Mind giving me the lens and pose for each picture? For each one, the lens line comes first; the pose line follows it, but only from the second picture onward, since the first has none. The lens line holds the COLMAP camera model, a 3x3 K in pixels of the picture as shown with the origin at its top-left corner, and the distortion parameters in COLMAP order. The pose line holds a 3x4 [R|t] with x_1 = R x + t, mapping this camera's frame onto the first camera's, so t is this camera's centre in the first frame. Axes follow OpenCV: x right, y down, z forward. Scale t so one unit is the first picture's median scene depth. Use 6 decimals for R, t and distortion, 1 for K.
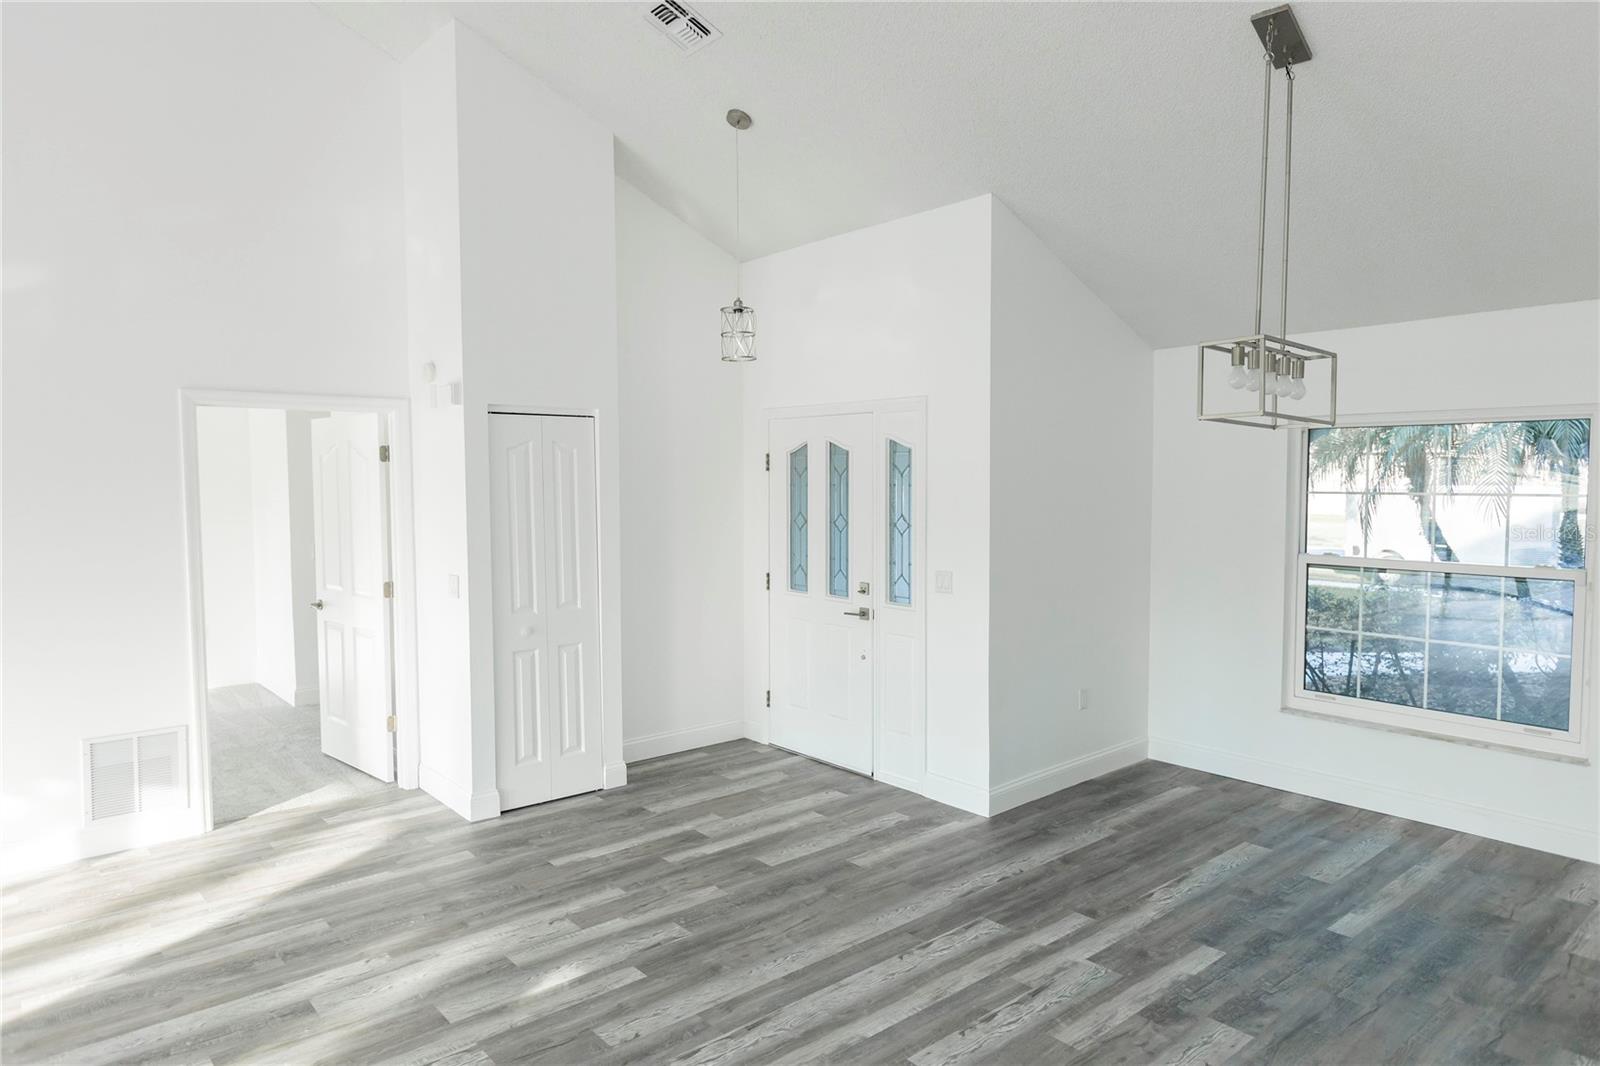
lens RADIAL K [[979.5, 0, 800.0], [0, 979.5, 533.0], [0, 0, 1]] dist [-0.005137, -0.000100]
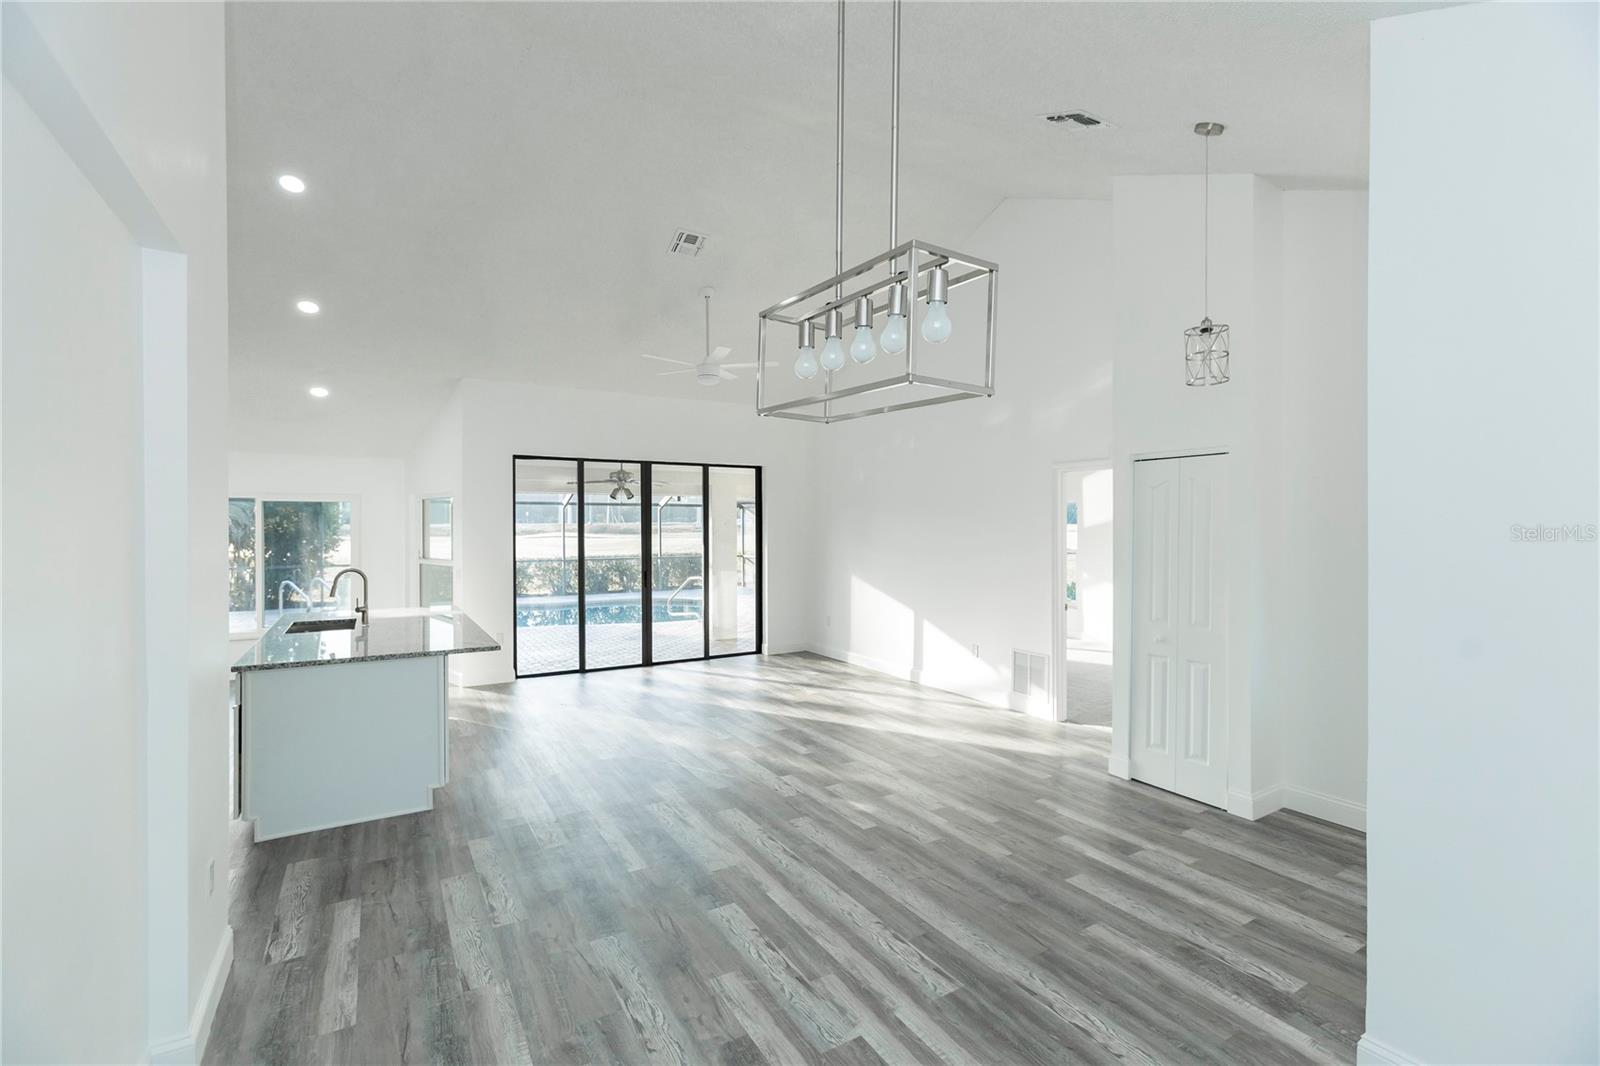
lens RADIAL K [[711.2, 0, 804.5], [0, 711.2, 534.6], [0, 0, 1]] dist [0.000861, 0.000582]
pose [[-0.163277, 0.016525, -0.986442, 0.831513], [-0.052541, 0.998295, 0.025420, -0.034884], [0.985180, 0.055979, -0.162131, 0.910014]]
